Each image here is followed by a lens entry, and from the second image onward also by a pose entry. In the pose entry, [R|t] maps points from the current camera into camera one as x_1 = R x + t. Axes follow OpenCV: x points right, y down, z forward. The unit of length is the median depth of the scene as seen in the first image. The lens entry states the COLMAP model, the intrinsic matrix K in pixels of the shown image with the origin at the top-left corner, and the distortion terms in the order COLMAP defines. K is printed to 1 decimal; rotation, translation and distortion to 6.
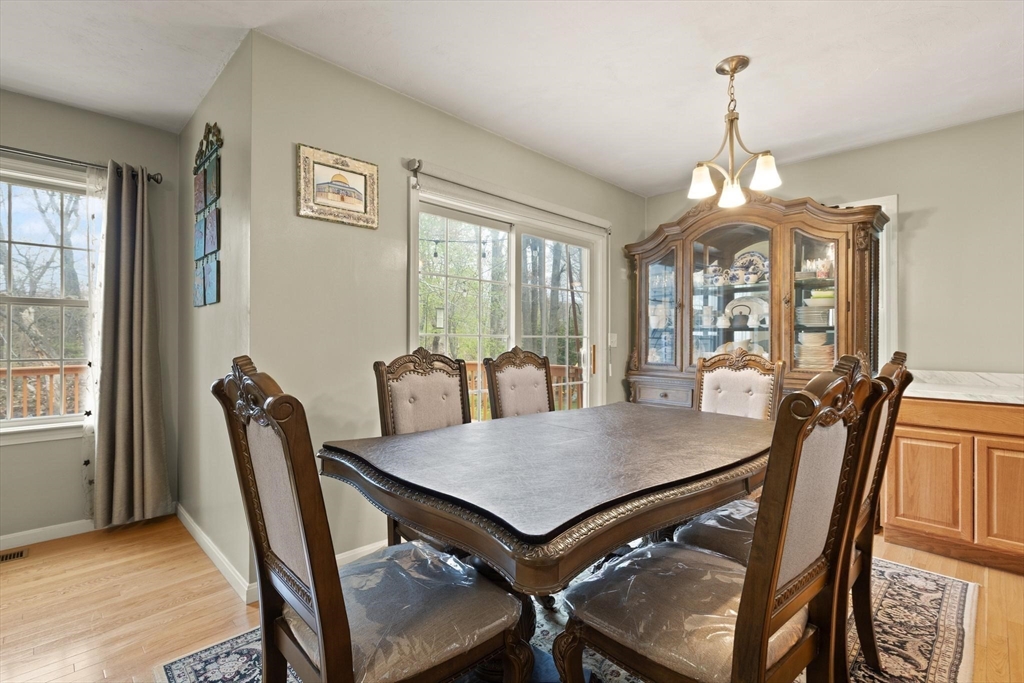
lens RADIAL K [[475.9, 0, 516.1], [0, 475.9, 339.5], [0, 0, 1]] dist [0.003346, -0.000595]
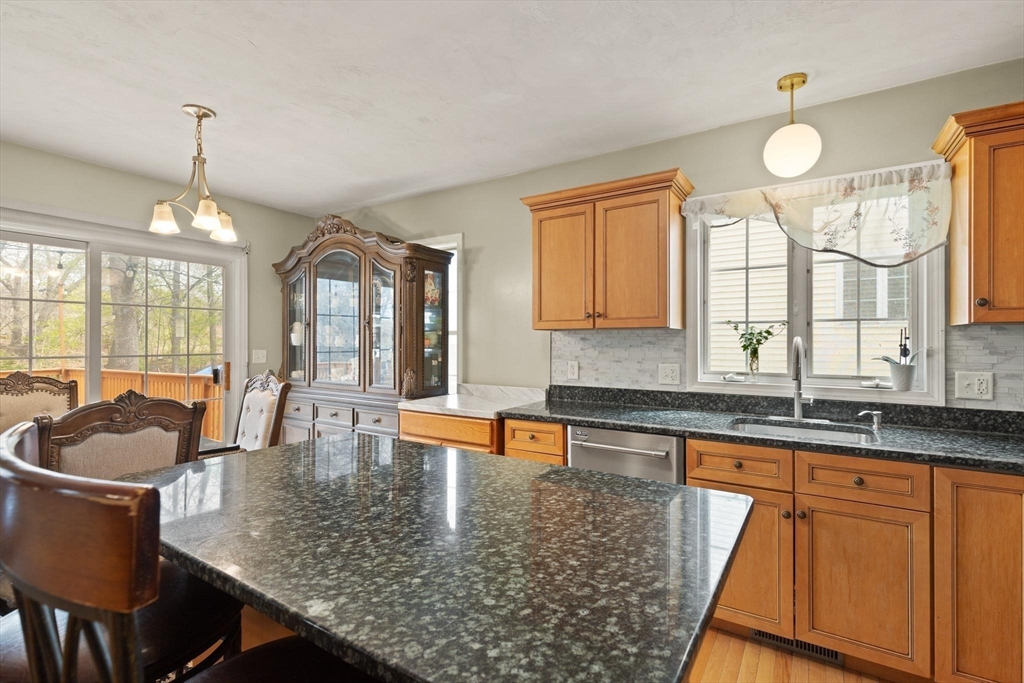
lens RADIAL K [[467.4, 0, 516.3], [0, 467.4, 340.4], [0, 0, 1]] dist [0.001690, -0.000125]
pose [[0.975110, -0.001434, 0.221716, 0.724631], [0.000912, 0.999997, 0.002453, -0.046984], [-0.221719, -0.002190, 0.975108, -0.156704]]
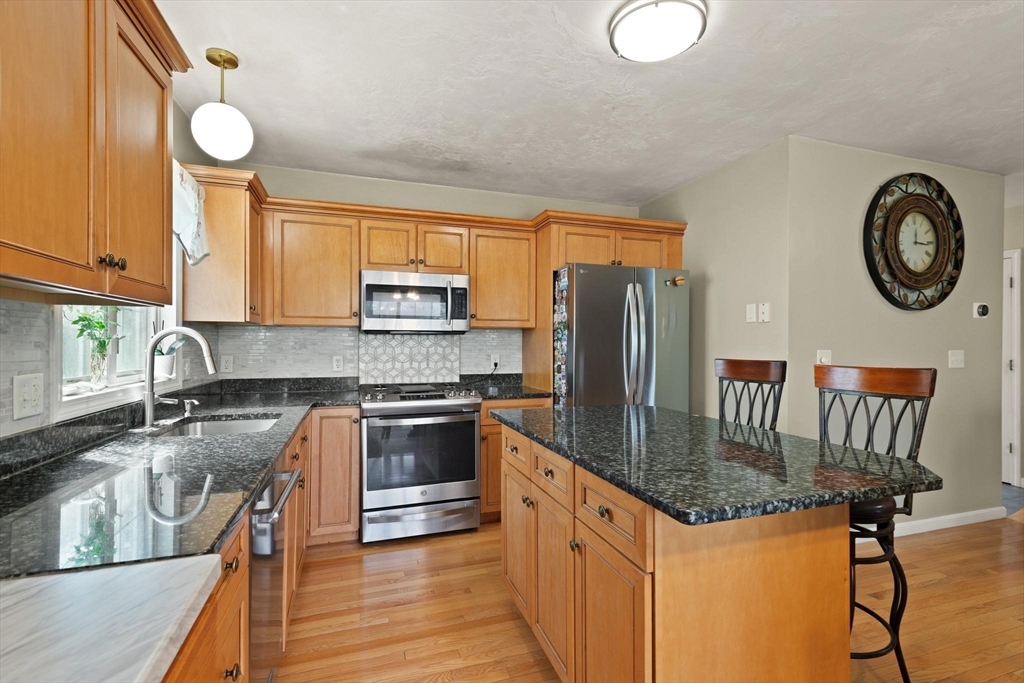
lens RADIAL K [[468.6, 0, 513.0], [0, 468.6, 343.3], [0, 0, 1]] dist [0.005368, 0.000034]
pose [[-0.894345, -0.008265, 0.447301, 0.607051], [-0.009387, 0.999956, -0.000292, -0.031003], [-0.447279, -0.004460, -0.894384, 0.898003]]
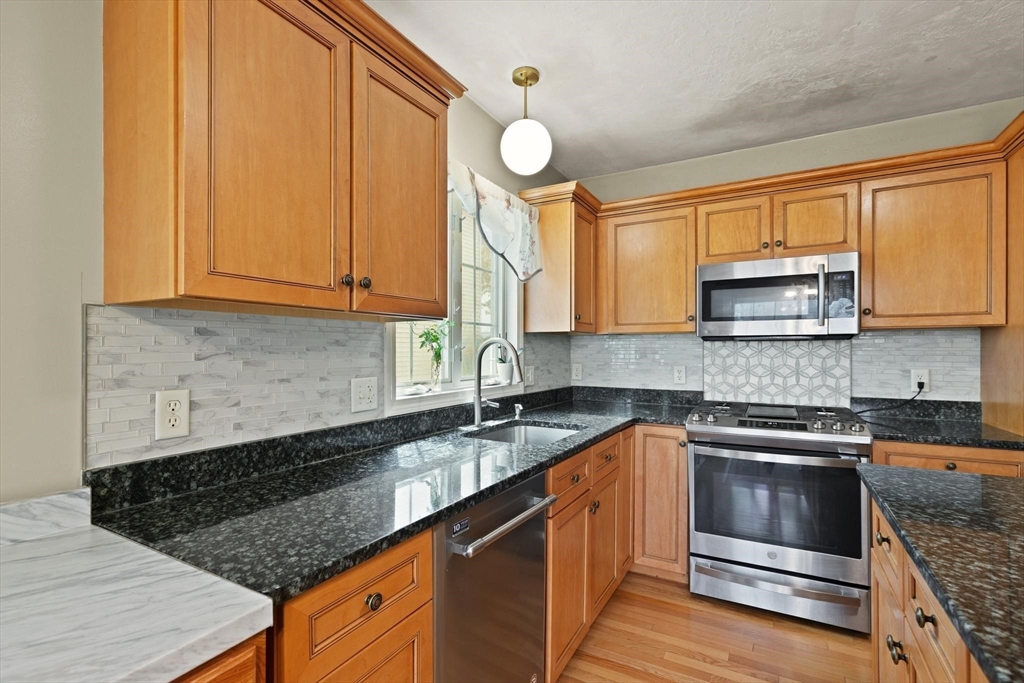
lens RADIAL K [[468.3, 0, 514.8], [0, 468.3, 349.0], [0, 0, 1]] dist [0.003972, -0.000392]
pose [[-0.269554, -0.003409, 0.962979, 0.621287], [-0.004868, 0.999986, 0.002177, -0.034527], [-0.962973, -0.004101, -0.269566, 0.674832]]
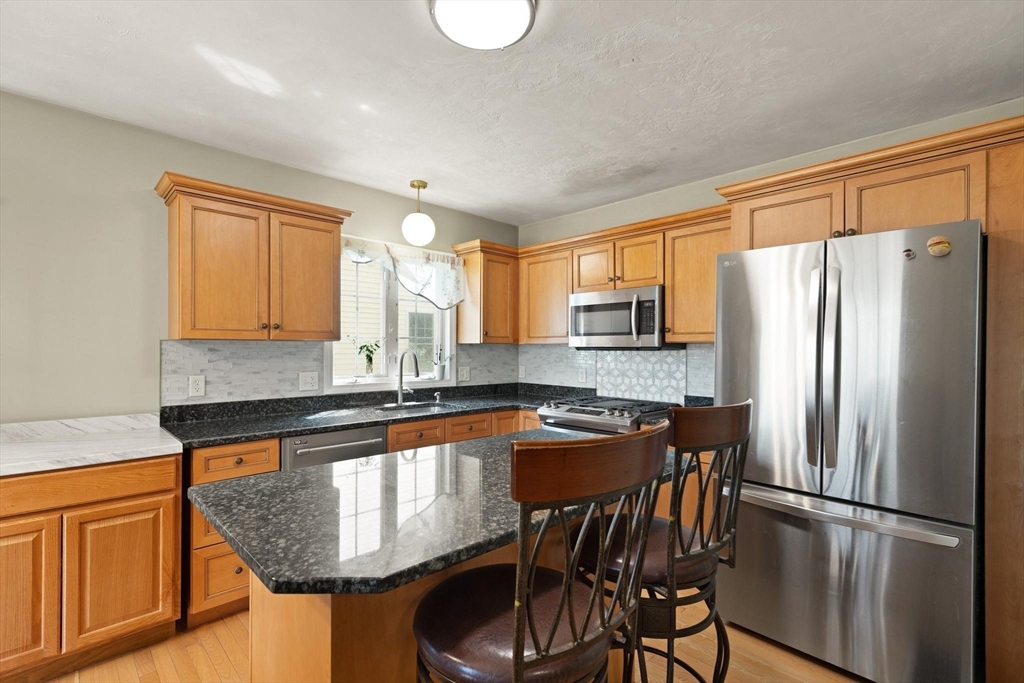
lens RADIAL K [[468.3, 0, 514.8], [0, 468.3, 349.0], [0, 0, 1]] dist [0.003972, -0.000392]
pose [[0.007738, -0.005722, 0.999954, 0.173547], [-0.008286, 0.999949, 0.005786, -0.059499], [-0.999936, -0.008330, 0.007690, 0.220981]]
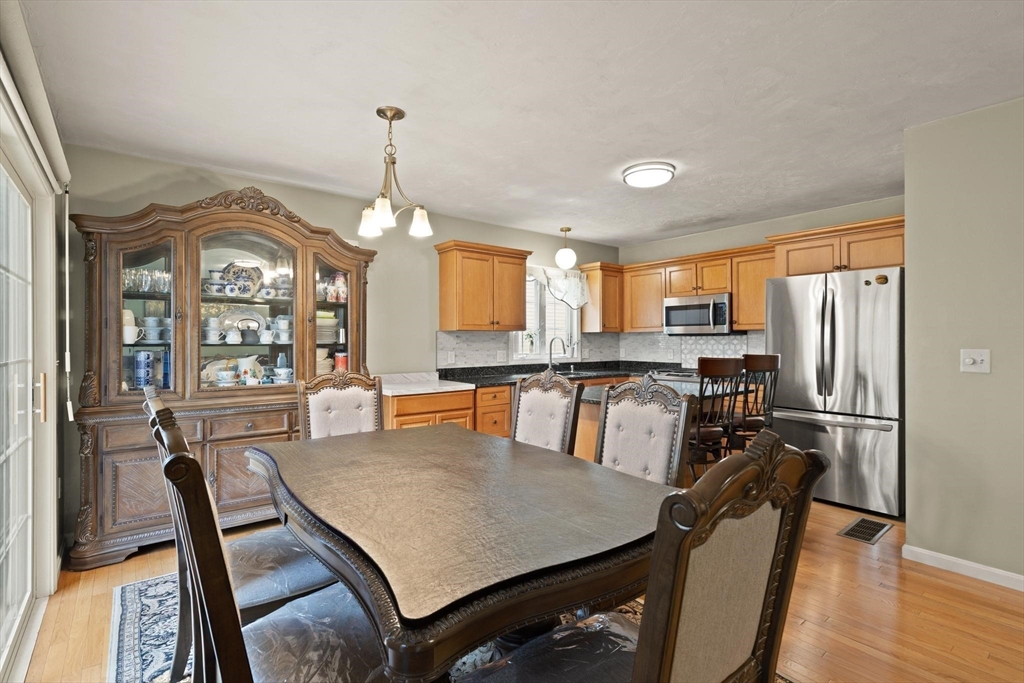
lens RADIAL K [[475.9, 0, 516.1], [0, 475.9, 339.5], [0, 0, 1]] dist [0.003346, -0.000595]
pose [[0.100803, -0.003090, 0.994902, -0.484400], [-0.001287, 0.999994, 0.003236, -0.043168], [-0.994906, -0.001606, 0.100799, 0.470818]]
